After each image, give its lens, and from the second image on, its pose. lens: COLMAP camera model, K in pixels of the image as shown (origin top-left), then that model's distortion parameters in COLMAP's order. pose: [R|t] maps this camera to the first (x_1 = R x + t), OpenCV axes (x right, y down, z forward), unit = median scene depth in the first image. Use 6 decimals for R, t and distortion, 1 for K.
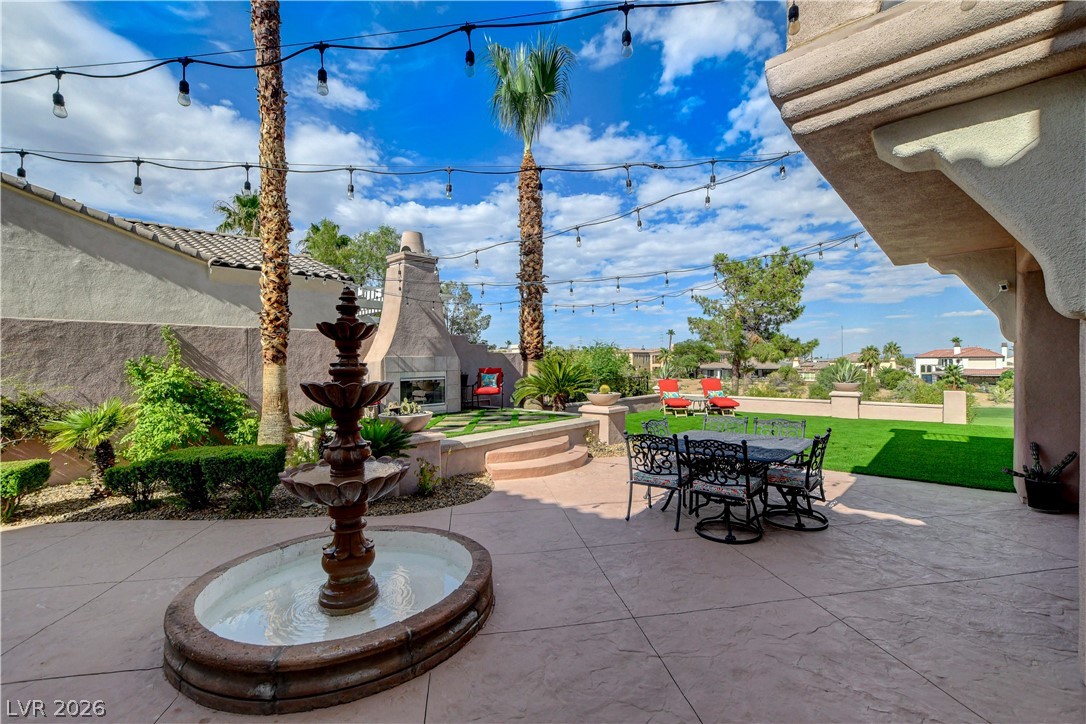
lens RADIAL K [[475.6, 0, 543.0], [0, 475.6, 361.8], [0, 0, 1]] dist [-0.025790, 0.006004]
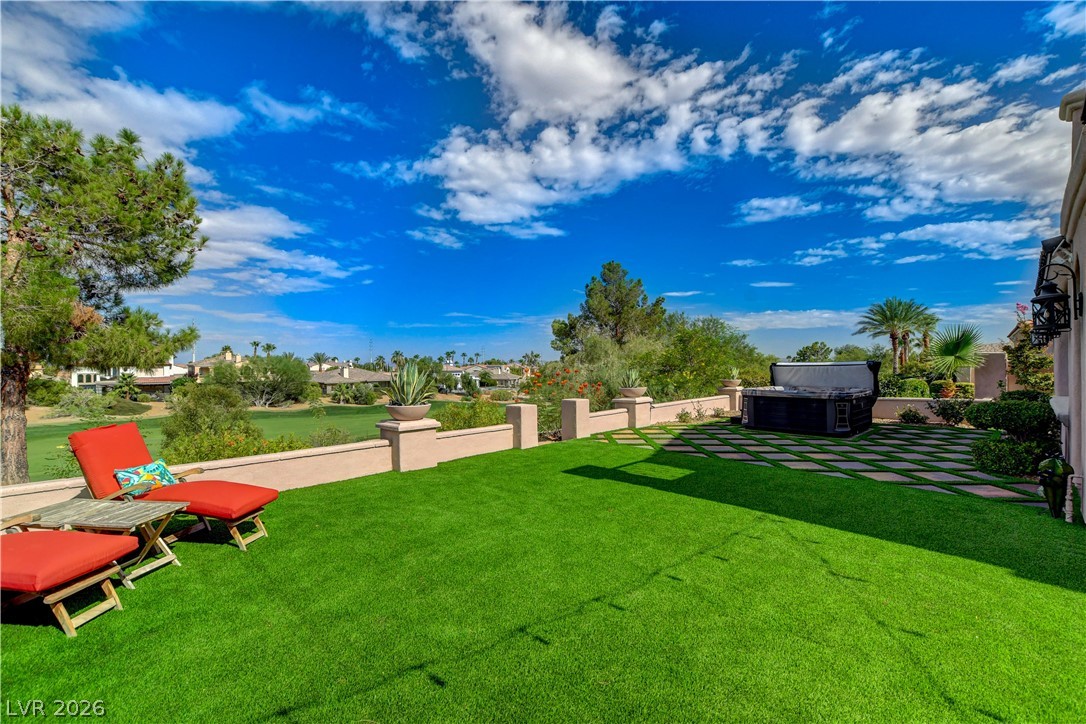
lens RADIAL K [[475.6, 0, 547.4], [0, 475.6, 362.3], [0, 0, 1]] dist [-0.025790, 0.006004]
pose [[0.058837, 0.009743, 0.998220, 0.100035], [0.007318, 0.999921, -0.010191, 0.001000], [-0.998241, 0.007905, 0.058761, 0.882628]]
